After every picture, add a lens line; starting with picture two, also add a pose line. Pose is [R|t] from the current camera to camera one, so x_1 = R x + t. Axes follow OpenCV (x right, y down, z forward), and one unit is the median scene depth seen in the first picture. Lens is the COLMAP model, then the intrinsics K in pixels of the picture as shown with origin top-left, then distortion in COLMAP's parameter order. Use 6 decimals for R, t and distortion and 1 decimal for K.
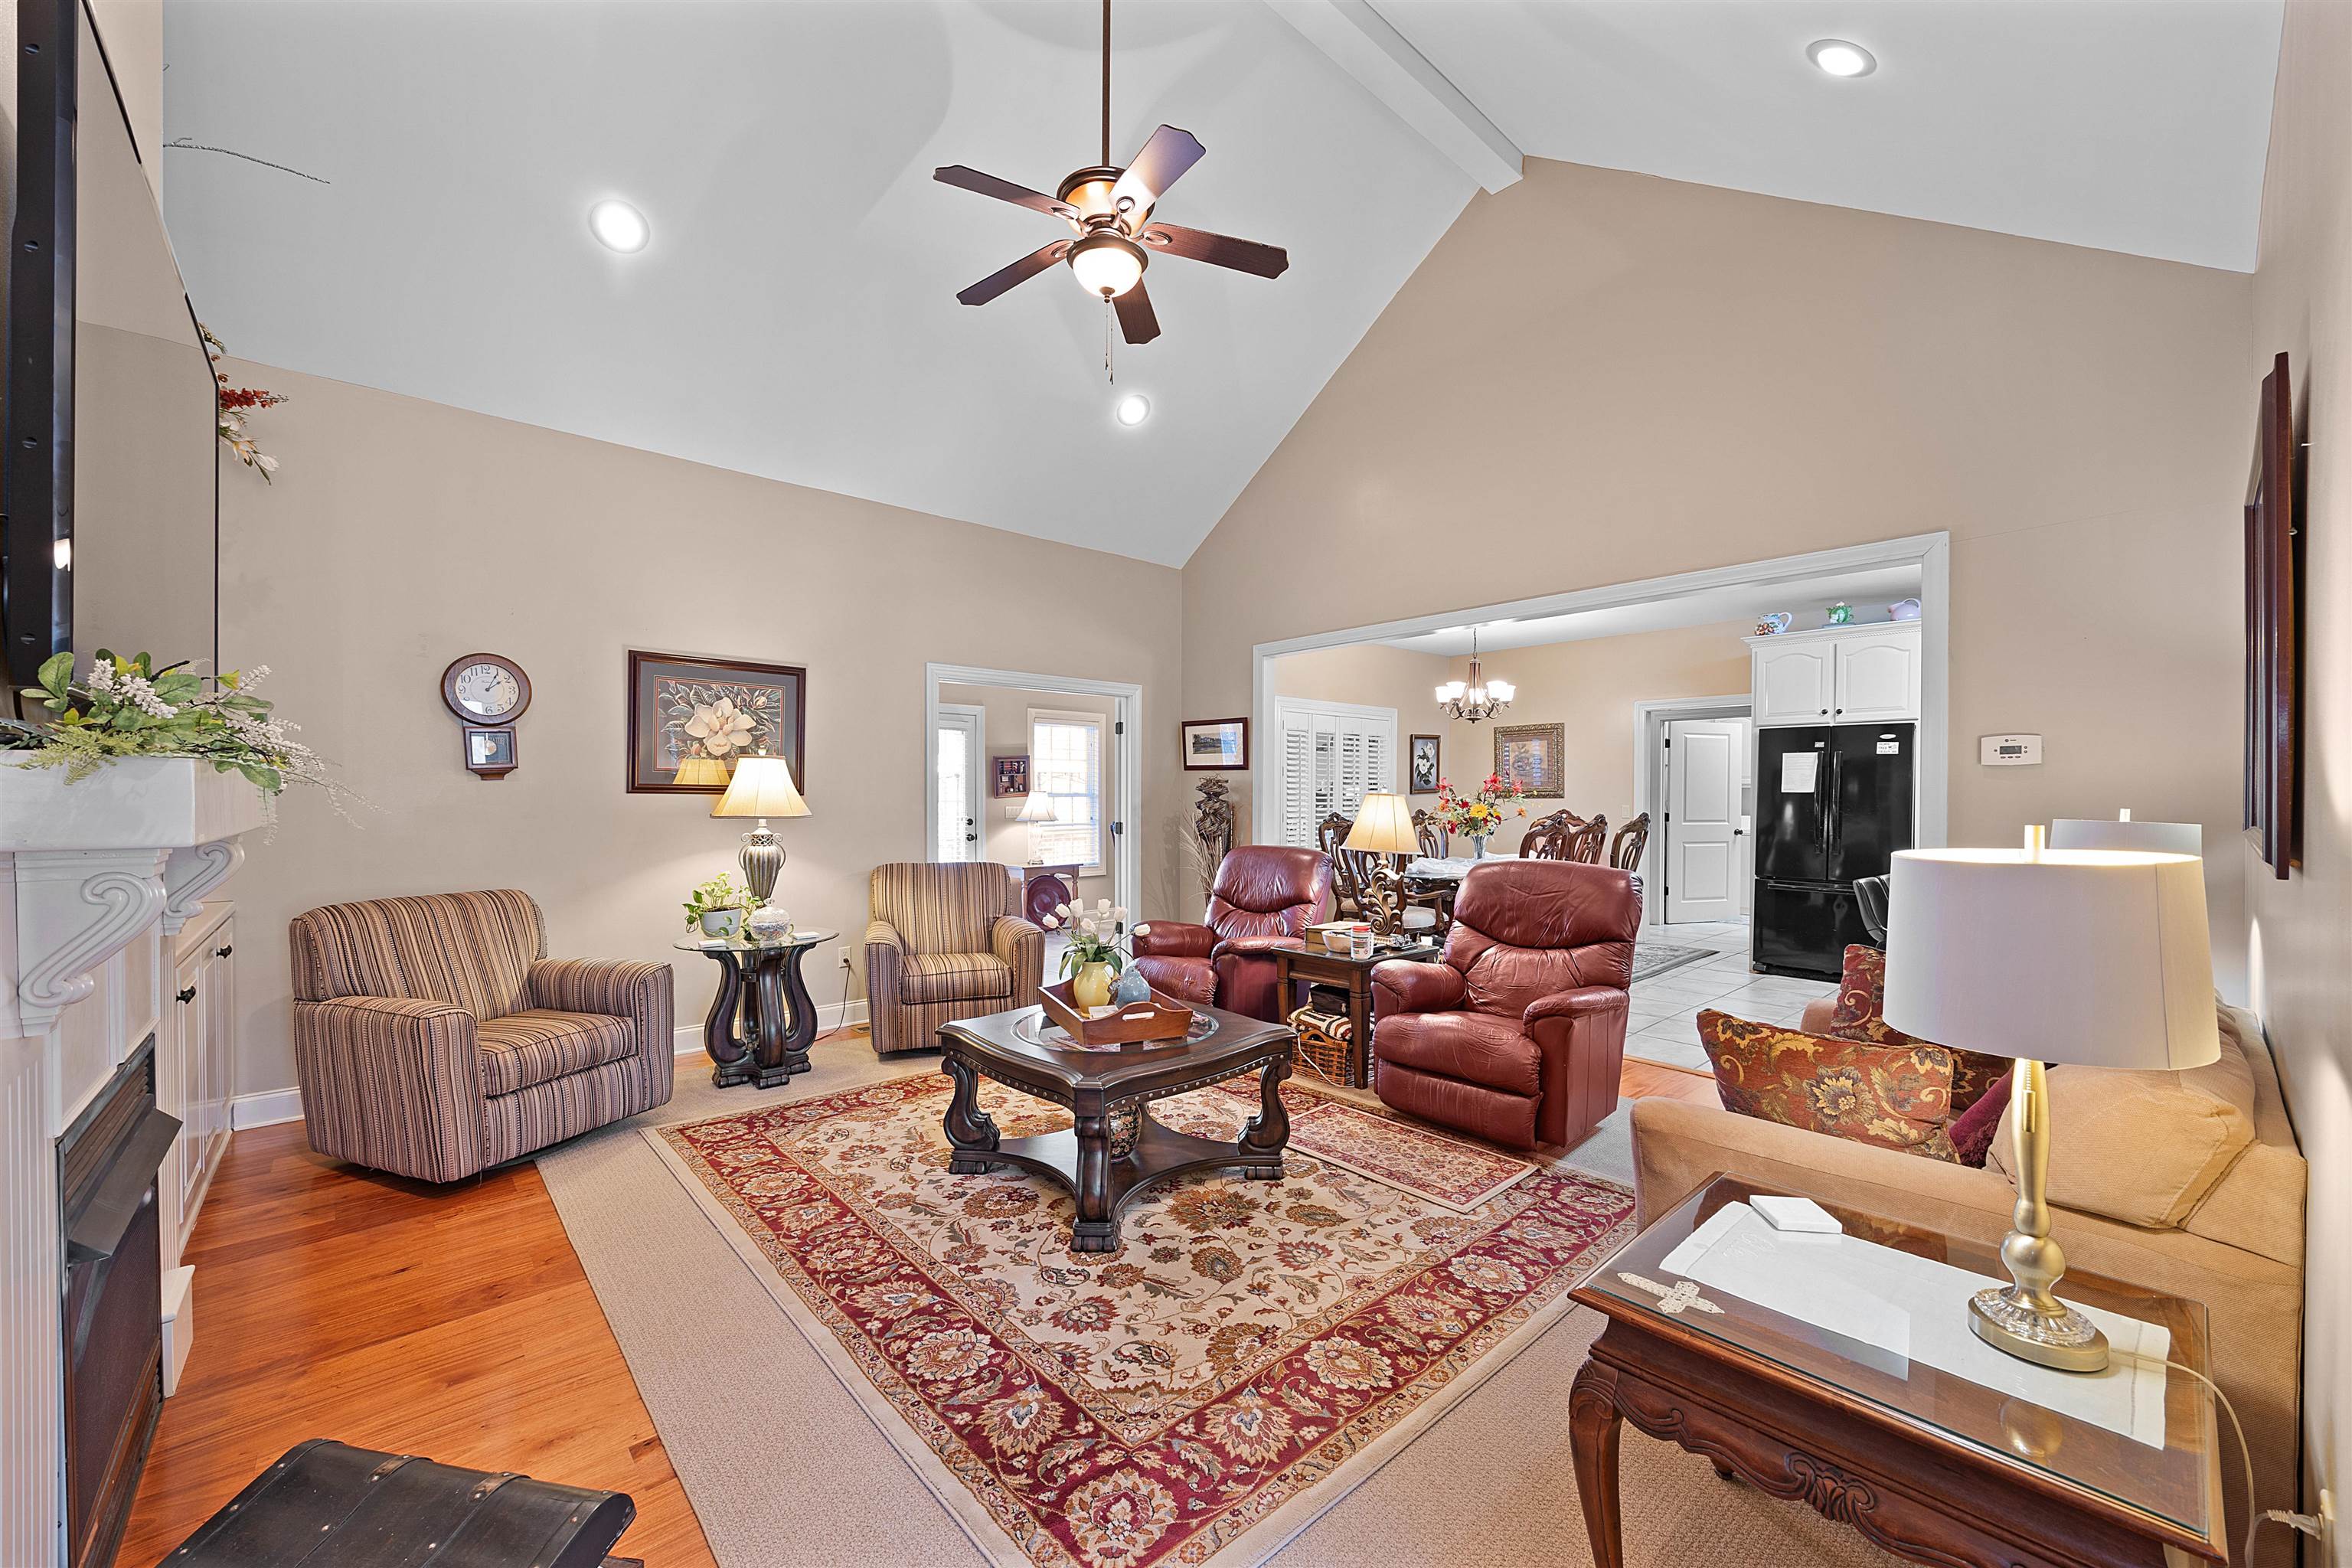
lens RADIAL K [[911.4, 0, 1182.4], [0, 911.4, 798.8], [0, 0, 1]] dist [-0.000696, 0.000055]
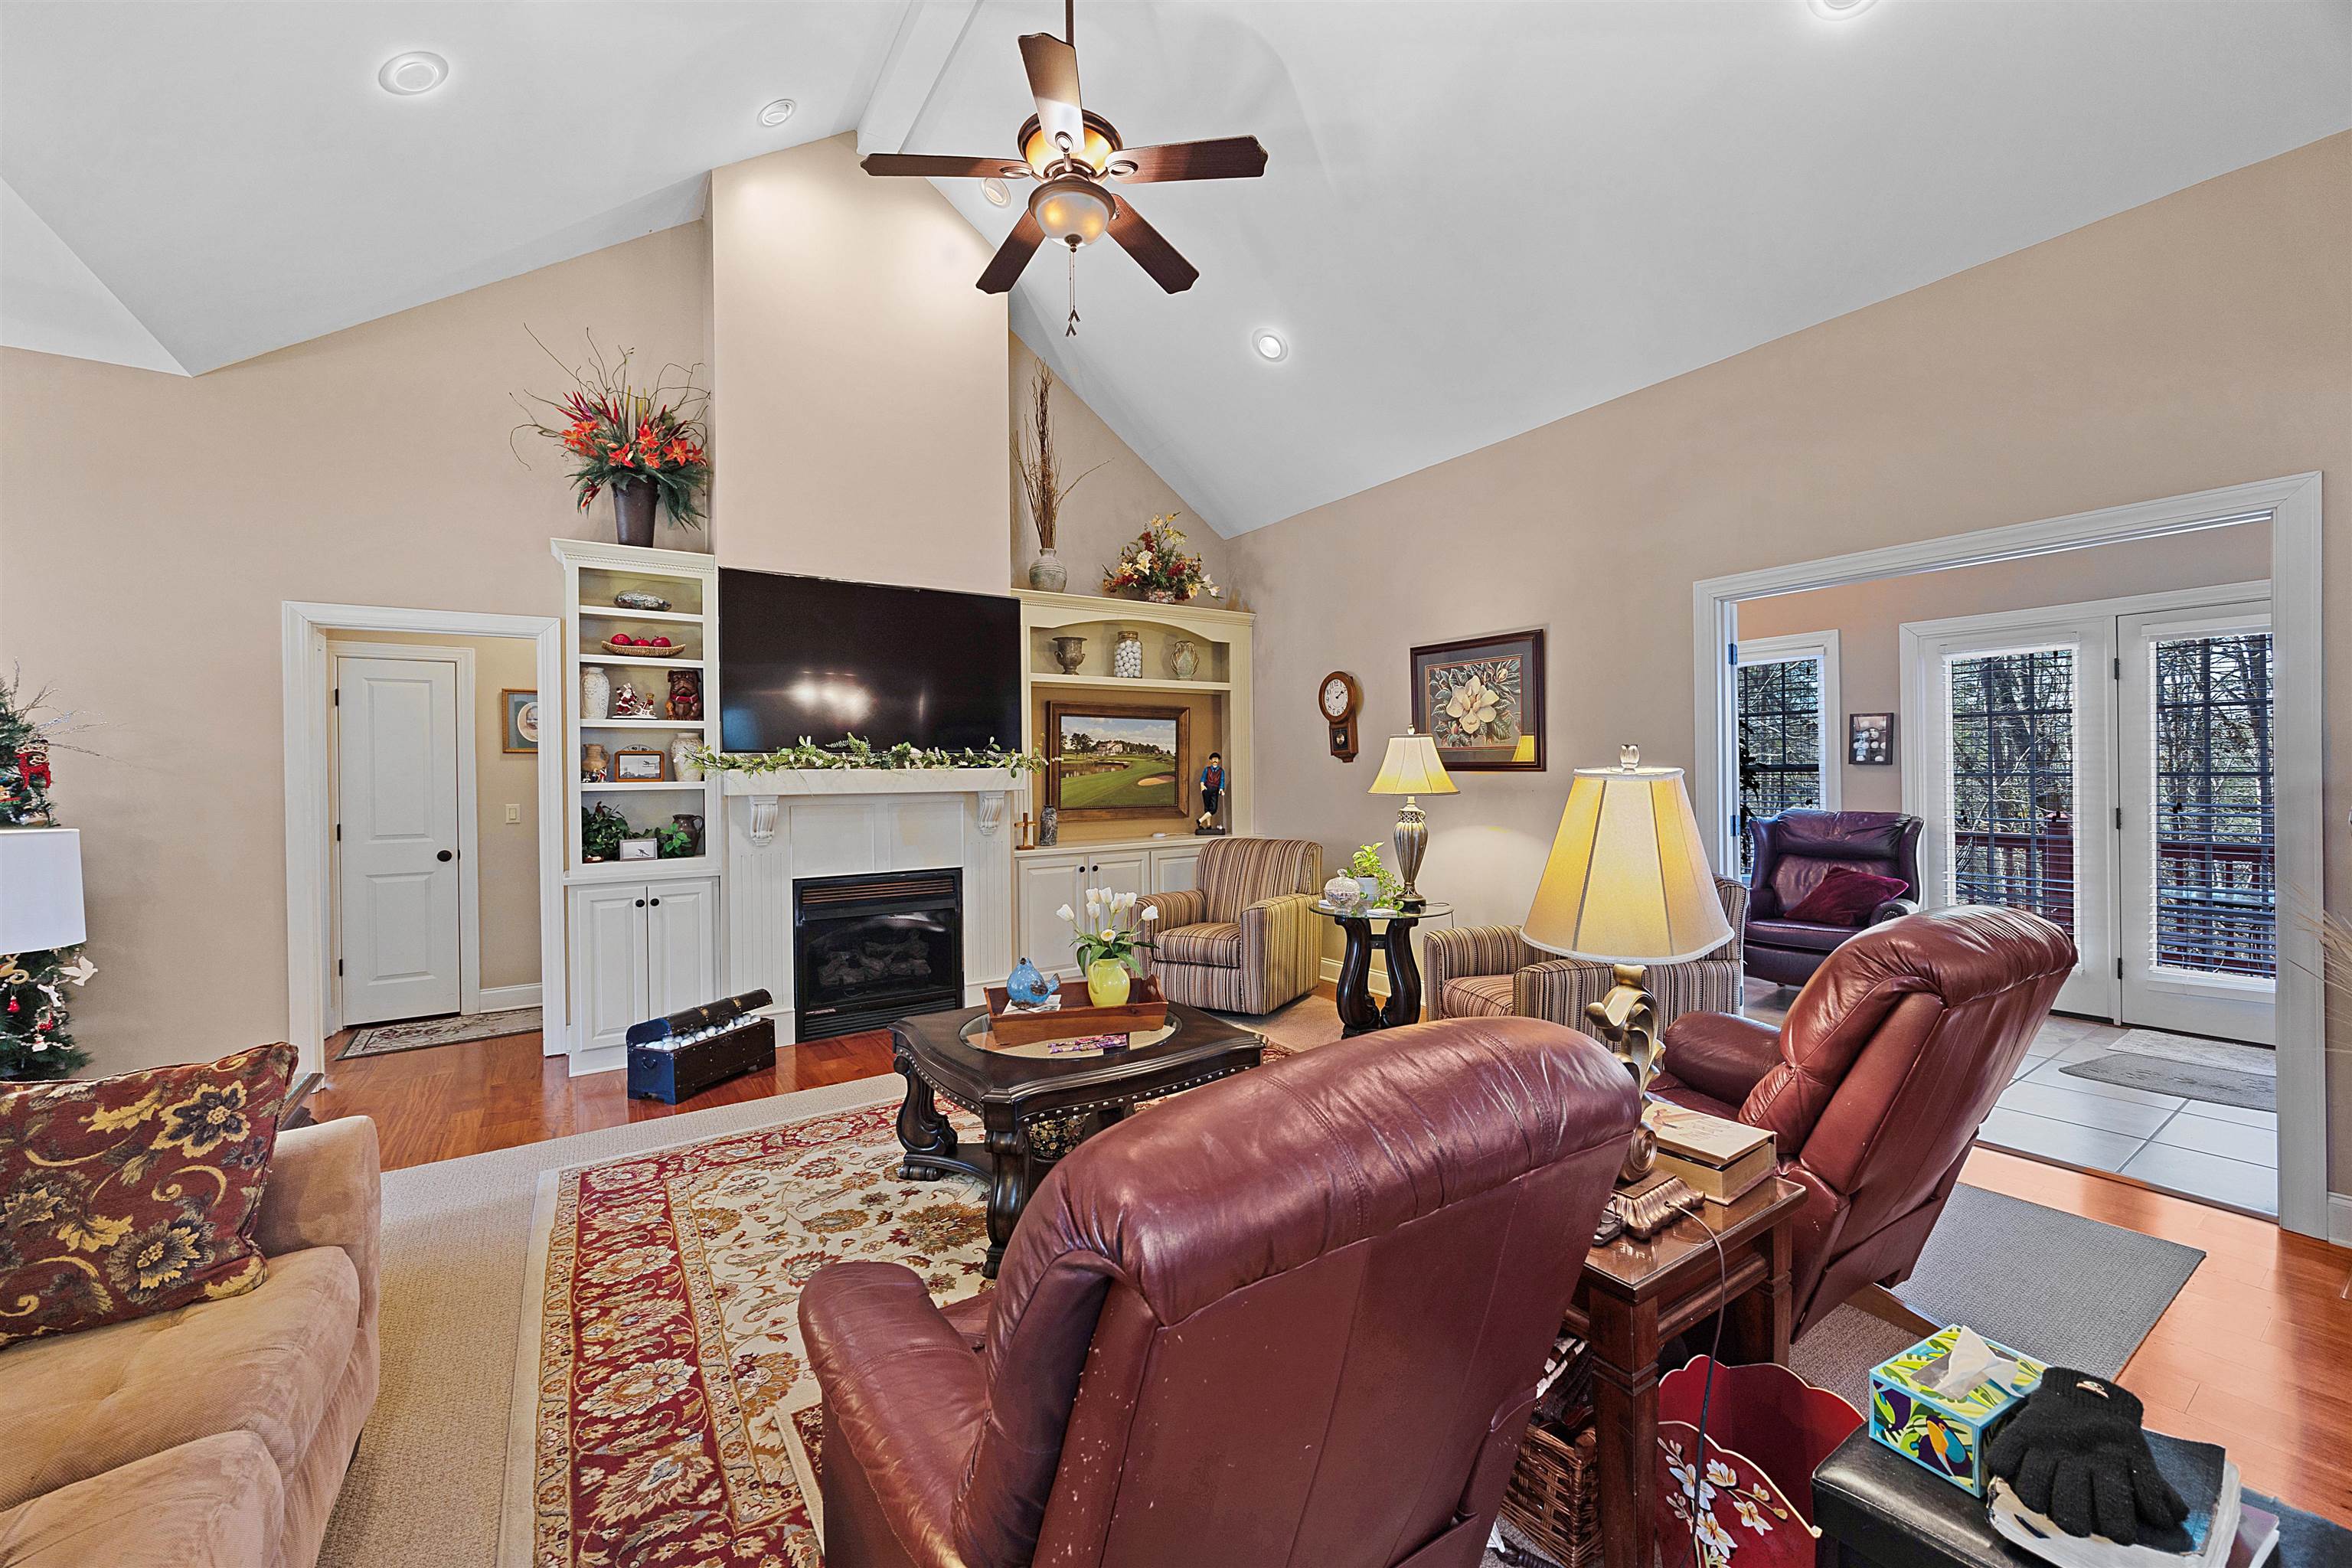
lens RADIAL K [[911.4, 0, 1182.5], [0, 911.4, 772.2], [0, 0, 1]] dist [-0.000696, 0.000055]
pose [[-0.142127, 0.000654, -0.989848, 1.058209], [0.004233, 0.999991, 0.000053, -0.010966], [0.989839, -0.004182, -0.142128, 1.593418]]
